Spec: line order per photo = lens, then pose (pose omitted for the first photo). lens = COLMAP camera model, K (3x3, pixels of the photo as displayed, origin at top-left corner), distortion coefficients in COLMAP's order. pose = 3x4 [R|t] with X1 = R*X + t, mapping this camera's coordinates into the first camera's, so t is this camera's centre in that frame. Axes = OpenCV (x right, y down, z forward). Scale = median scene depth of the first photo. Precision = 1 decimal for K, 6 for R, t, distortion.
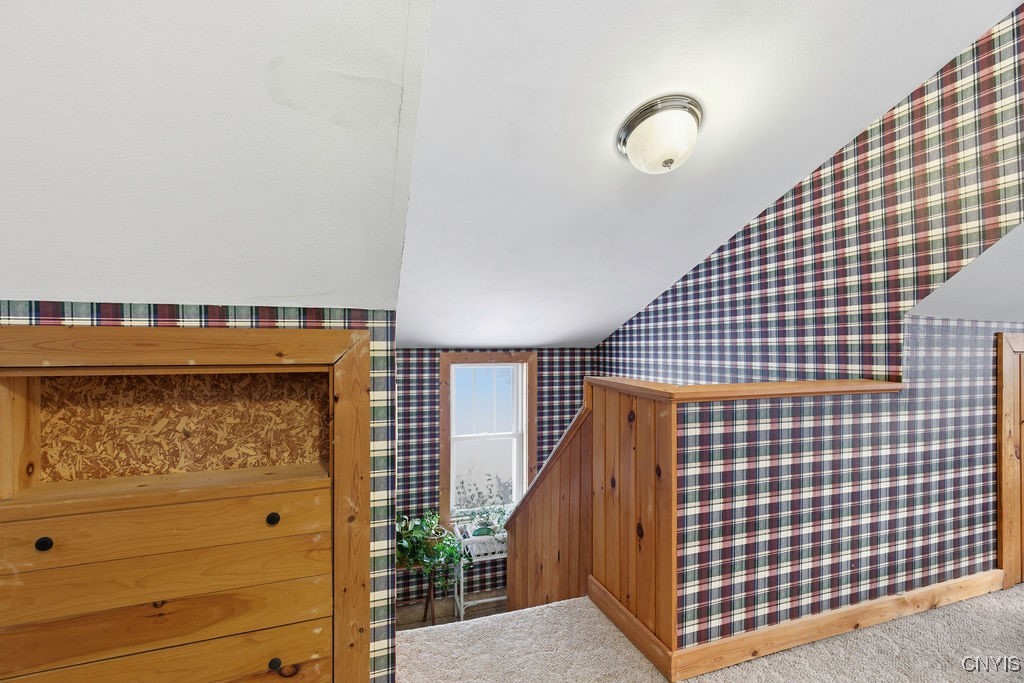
lens RADIAL K [[469.9, 0, 511.5], [0, 469.9, 342.3], [0, 0, 1]] dist [0.000911, -0.000013]
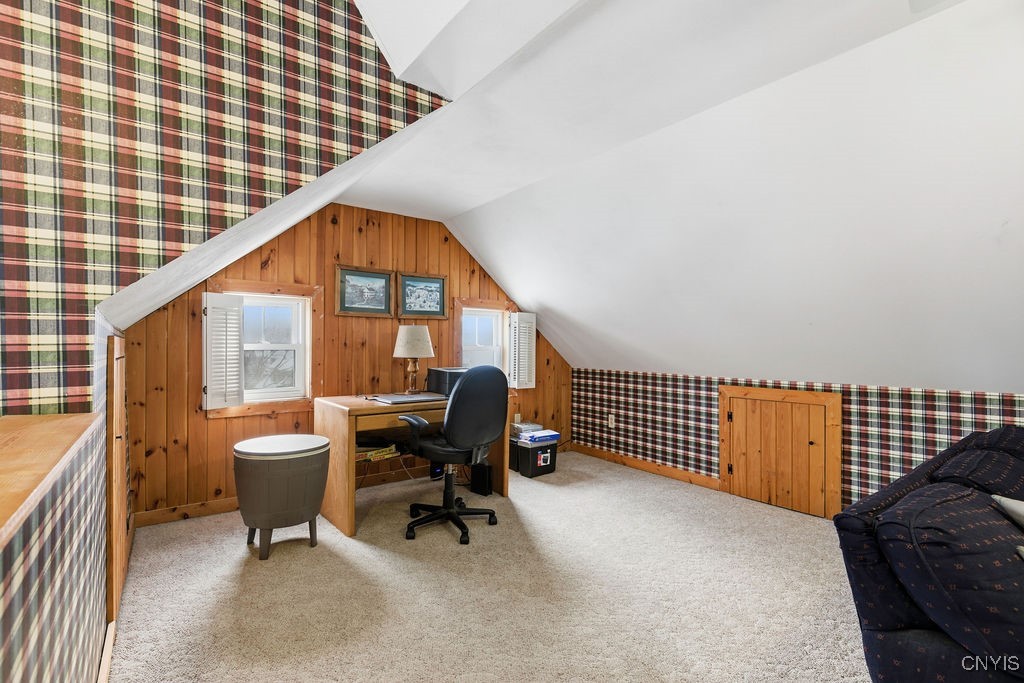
lens RADIAL K [[469.9, 0, 511.0], [0, 469.9, 344.9], [0, 0, 1]] dist [0.000911, -0.000013]
pose [[-0.308422, 0.004843, 0.951237, 0.047668], [-0.002589, 0.999979, -0.005931, -0.003356], [-0.951246, -0.004292, -0.308403, 0.682399]]
